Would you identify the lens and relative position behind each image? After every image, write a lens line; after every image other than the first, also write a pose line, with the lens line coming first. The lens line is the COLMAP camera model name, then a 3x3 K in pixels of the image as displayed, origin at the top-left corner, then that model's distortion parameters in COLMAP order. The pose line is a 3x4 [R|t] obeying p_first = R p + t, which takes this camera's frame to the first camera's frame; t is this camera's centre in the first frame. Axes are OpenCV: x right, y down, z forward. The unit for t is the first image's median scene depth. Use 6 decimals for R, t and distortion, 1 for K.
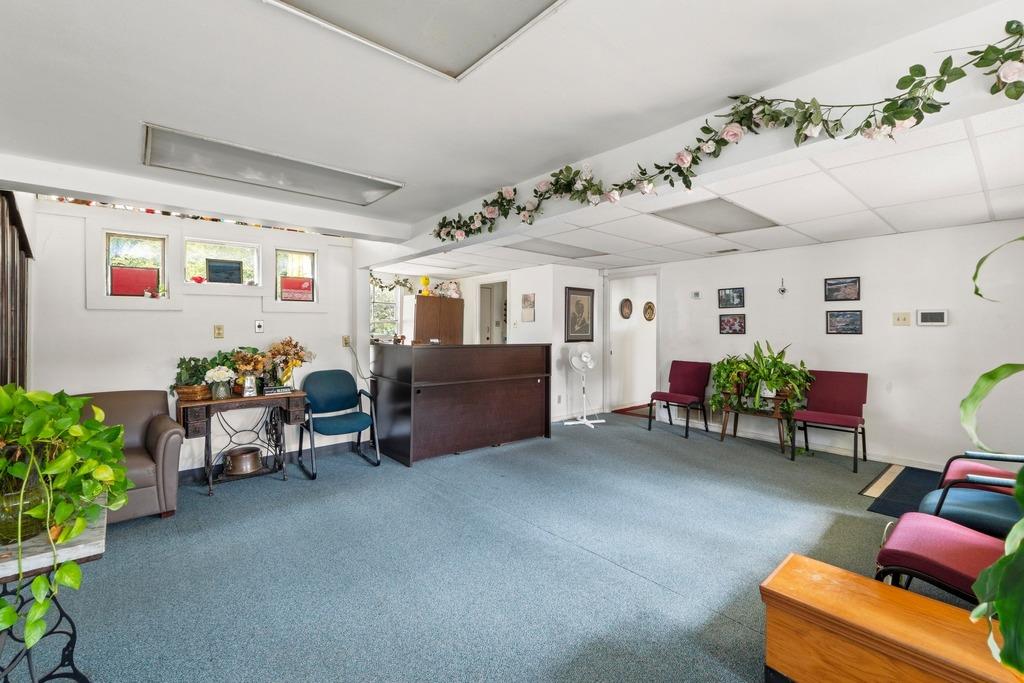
lens RADIAL K [[440.9, 0, 510.0], [0, 440.9, 328.0], [0, 0, 1]] dist [-0.001256, -0.000326]
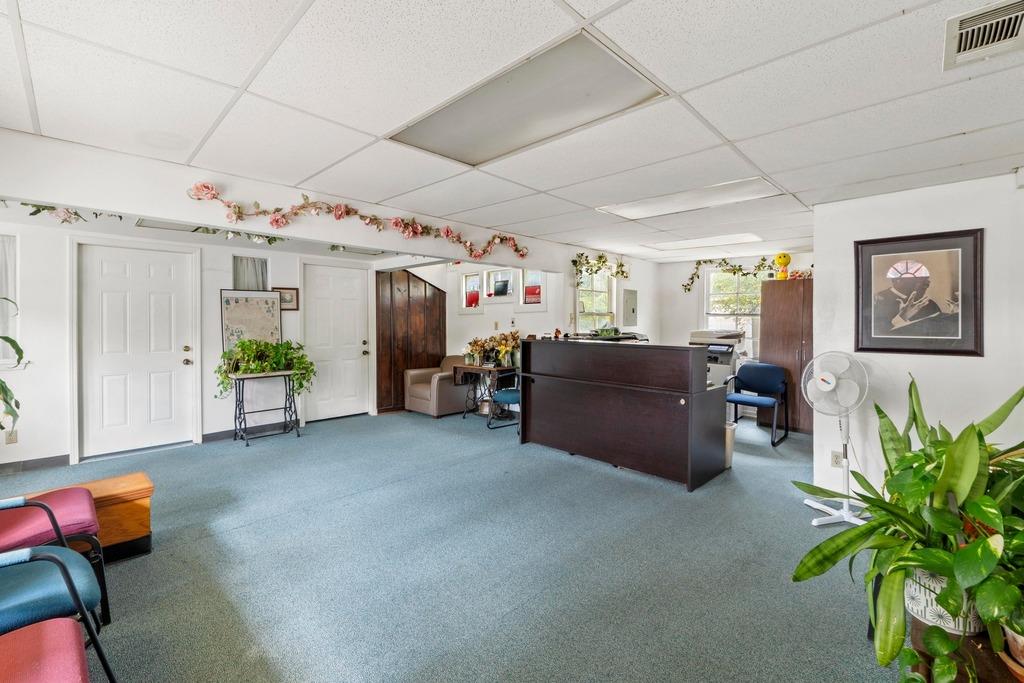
lens RADIAL K [[440.9, 0, 510.0], [0, 440.9, 328.0], [0, 0, 1]] dist [-0.001256, -0.000326]
pose [[0.081712, 0.010282, -0.996603, 0.890921], [0.002265, 0.999942, 0.010502, -0.000874], [0.996653, -0.003116, 0.081684, 0.849630]]
